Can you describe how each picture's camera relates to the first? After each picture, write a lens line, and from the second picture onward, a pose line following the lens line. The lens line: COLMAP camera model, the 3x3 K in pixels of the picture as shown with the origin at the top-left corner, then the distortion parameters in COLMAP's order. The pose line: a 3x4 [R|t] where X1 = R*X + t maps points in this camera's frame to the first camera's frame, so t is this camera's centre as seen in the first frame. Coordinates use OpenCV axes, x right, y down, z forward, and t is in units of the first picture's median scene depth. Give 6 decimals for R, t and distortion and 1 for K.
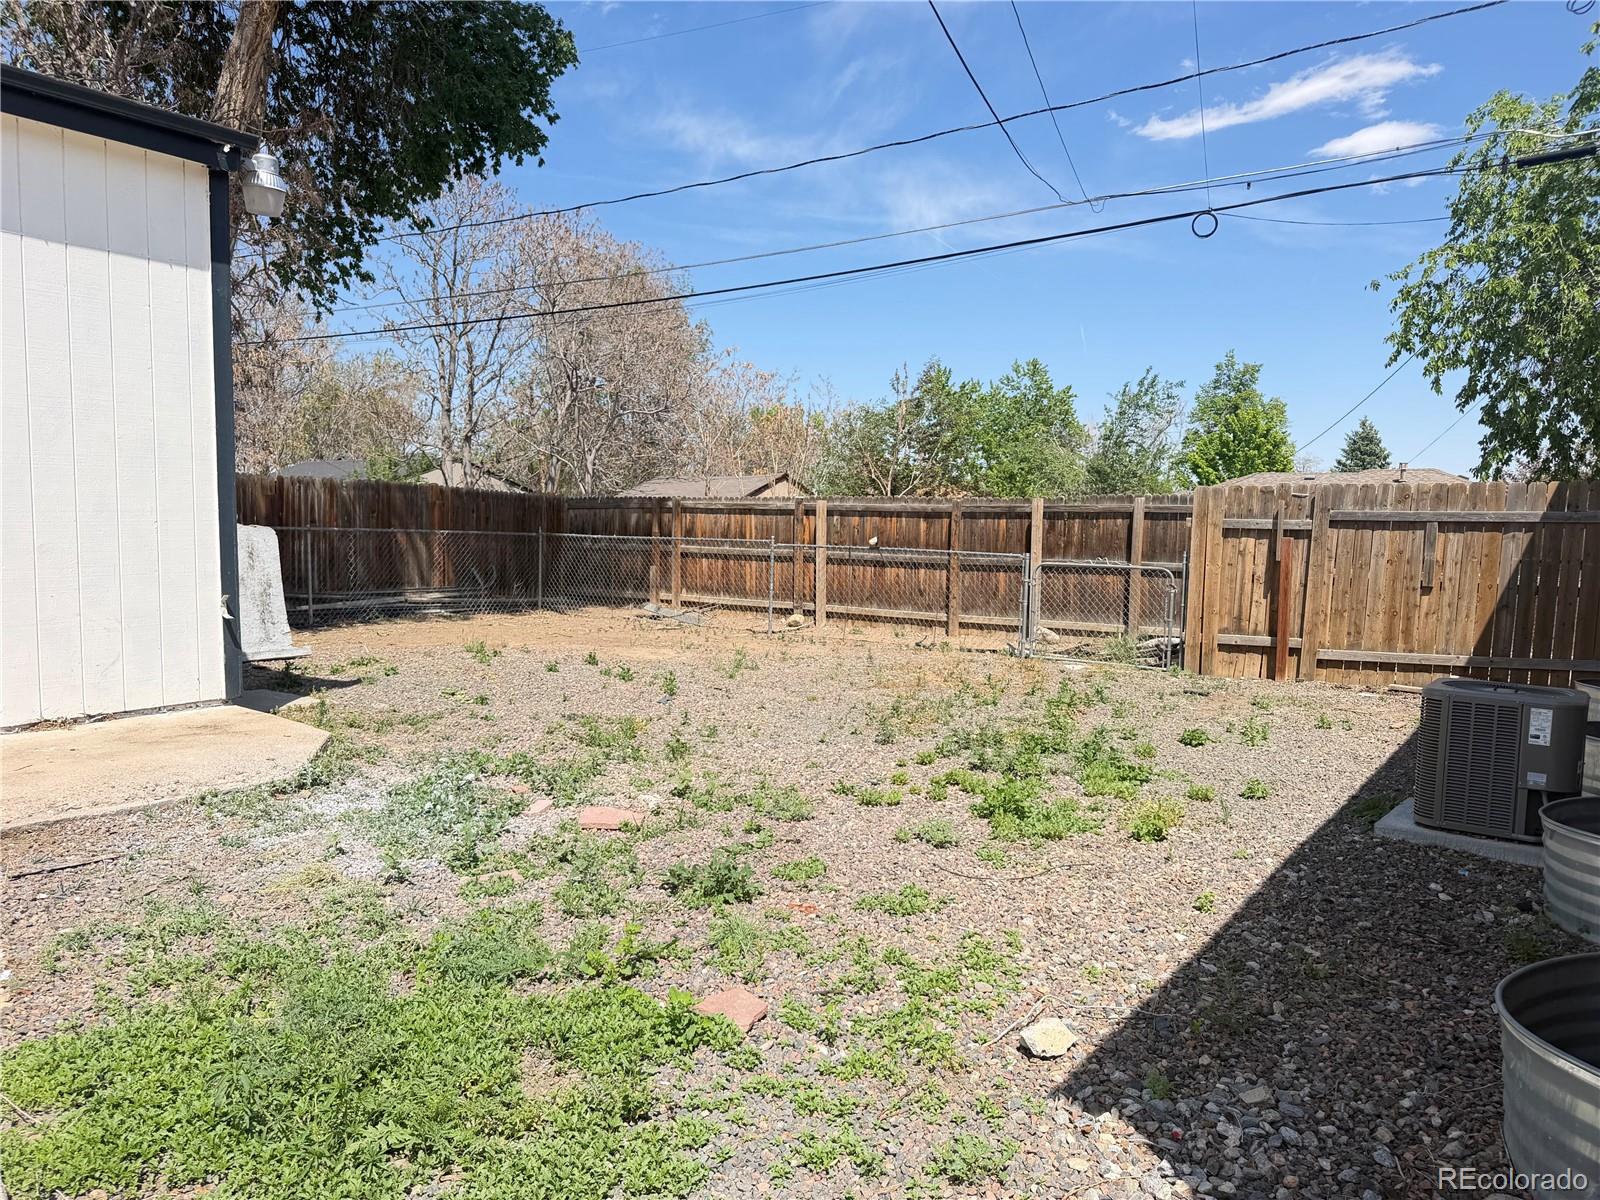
lens RADIAL K [[1136.3, 0, 800.0], [0, 1136.3, 600.0], [0, 0, 1]] dist [0.082720, -0.126705]
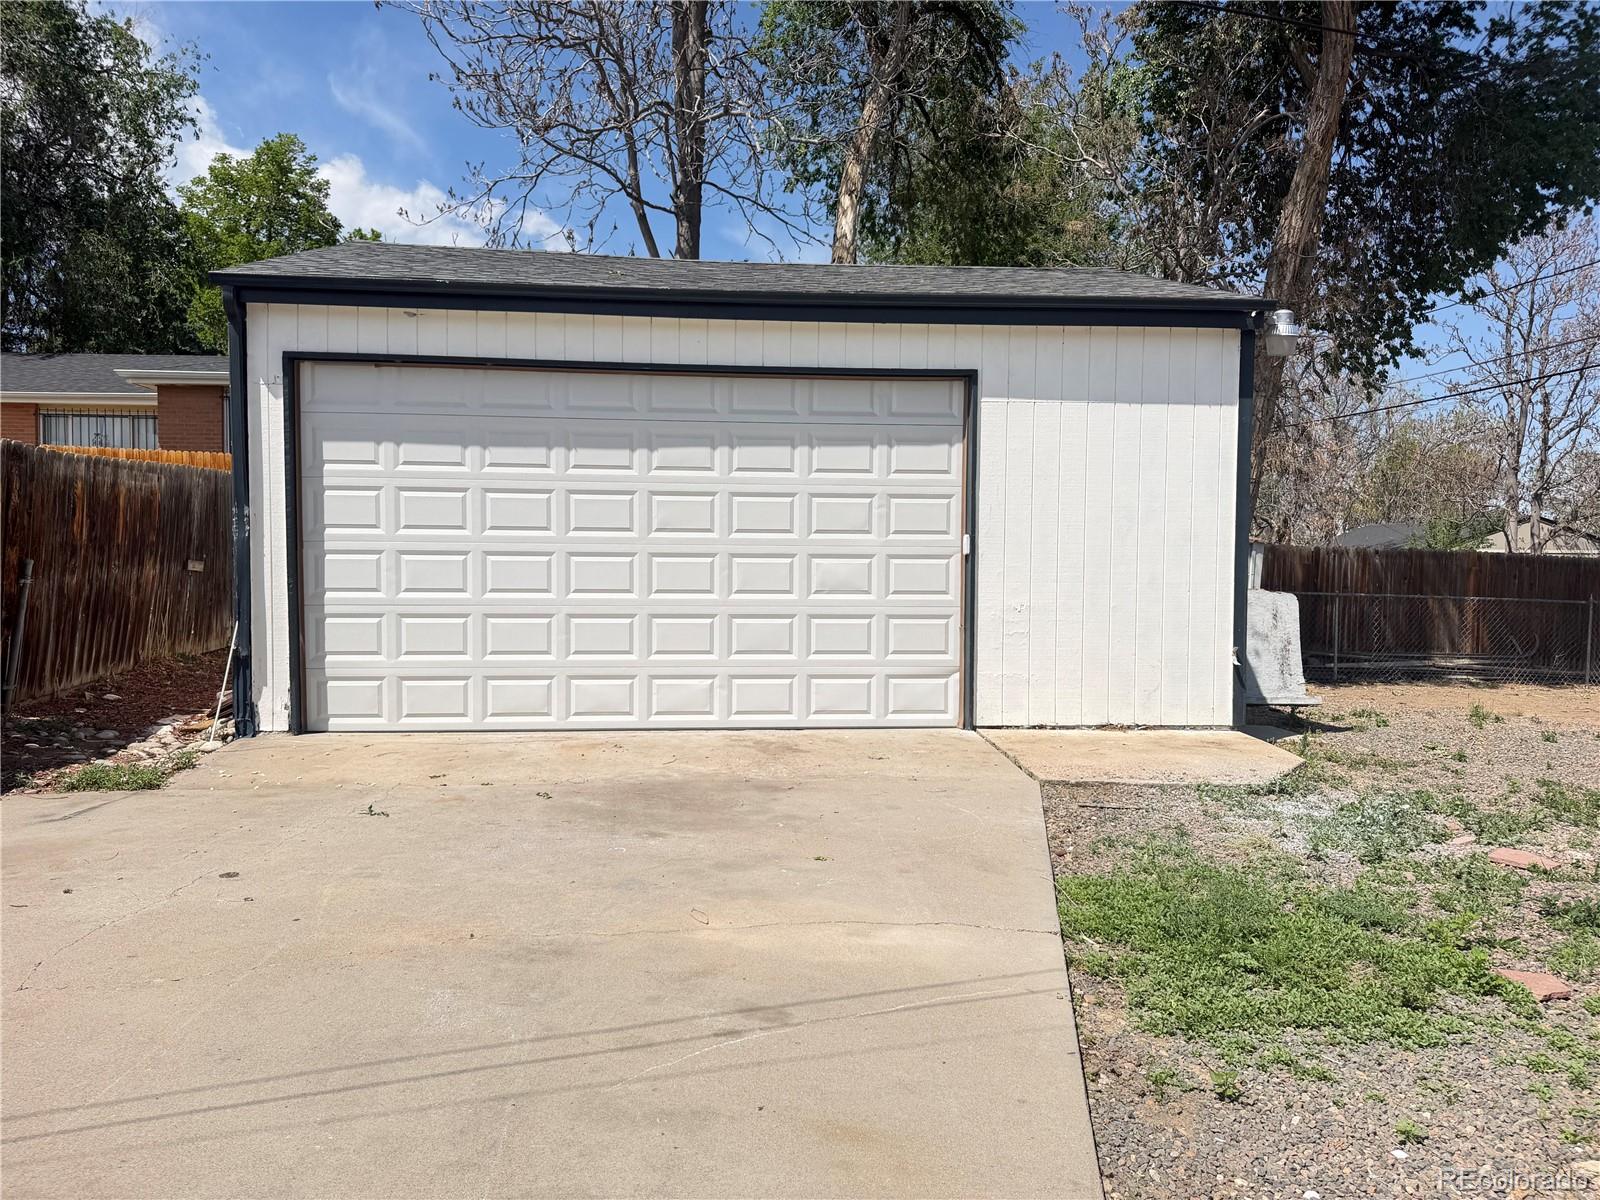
lens RADIAL K [[1136.3, 0, 800.0], [0, 1136.3, 600.0], [0, 0, 1]] dist [0.082720, -0.126705]
pose [[0.642985, 0.020037, -0.765617, 0.079843], [-0.060143, 0.997892, -0.024393, 0.001695], [0.763514, 0.061731, 0.642834, -0.099601]]
